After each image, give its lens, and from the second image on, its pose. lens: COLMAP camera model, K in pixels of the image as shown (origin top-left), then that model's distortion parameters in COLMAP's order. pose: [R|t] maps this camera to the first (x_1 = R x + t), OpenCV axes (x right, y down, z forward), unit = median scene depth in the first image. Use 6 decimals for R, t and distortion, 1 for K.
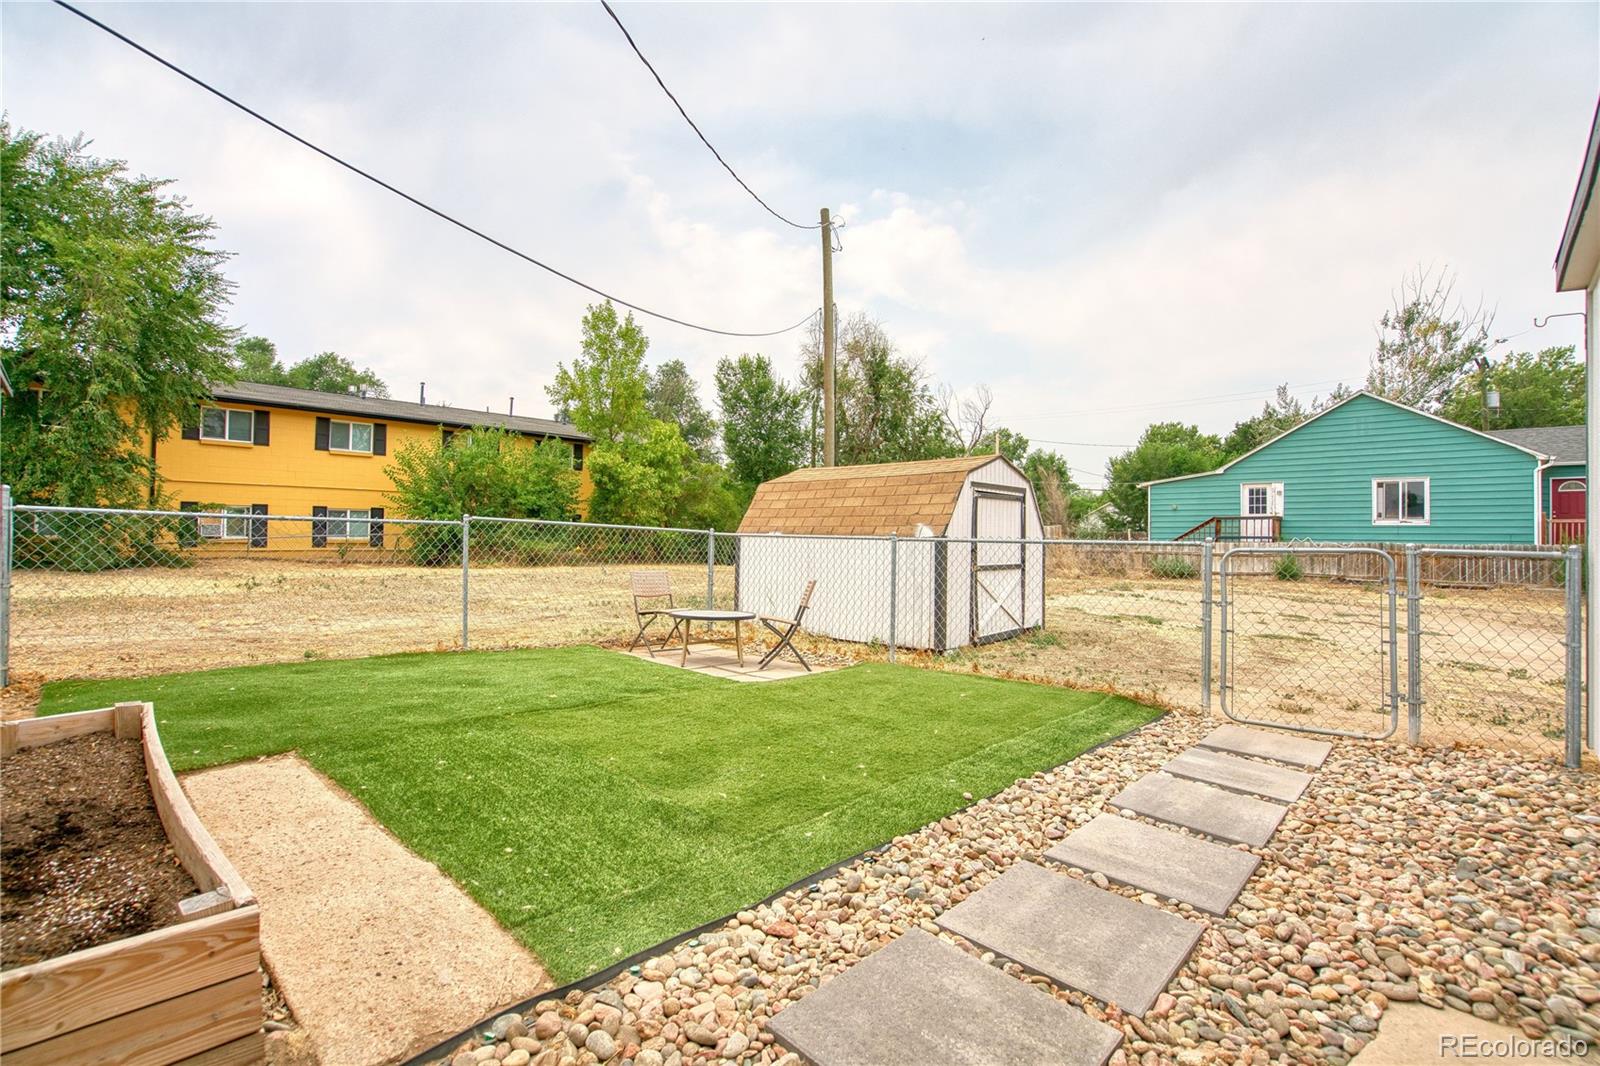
lens RADIAL K [[736.8, 0, 795.8], [0, 736.8, 536.5], [0, 0, 1]] dist [-0.040141, 0.009803]
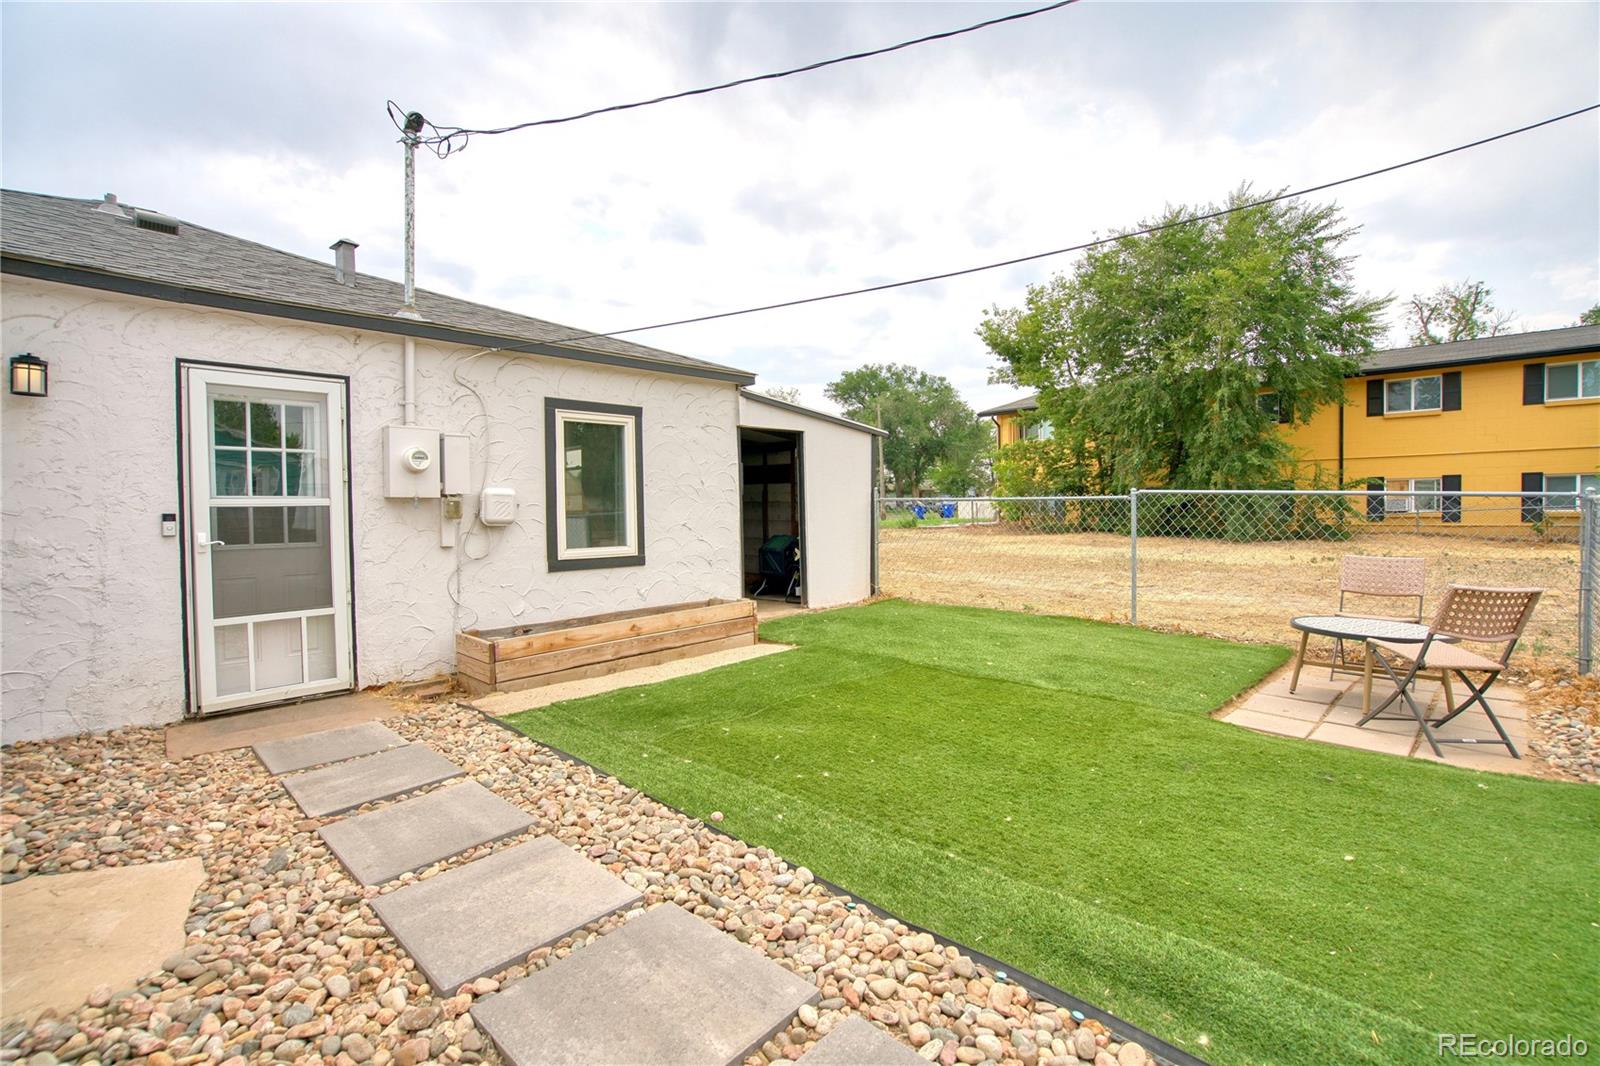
lens RADIAL K [[736.8, 0, 796.5], [0, 736.8, 527.0], [0, 0, 1]] dist [-0.040141, 0.009803]
pose [[-0.032366, 0.009473, -0.999431, 0.229310], [0.012734, 0.999878, 0.009065, 0.002579], [0.999395, -0.012433, -0.032483, 0.240644]]
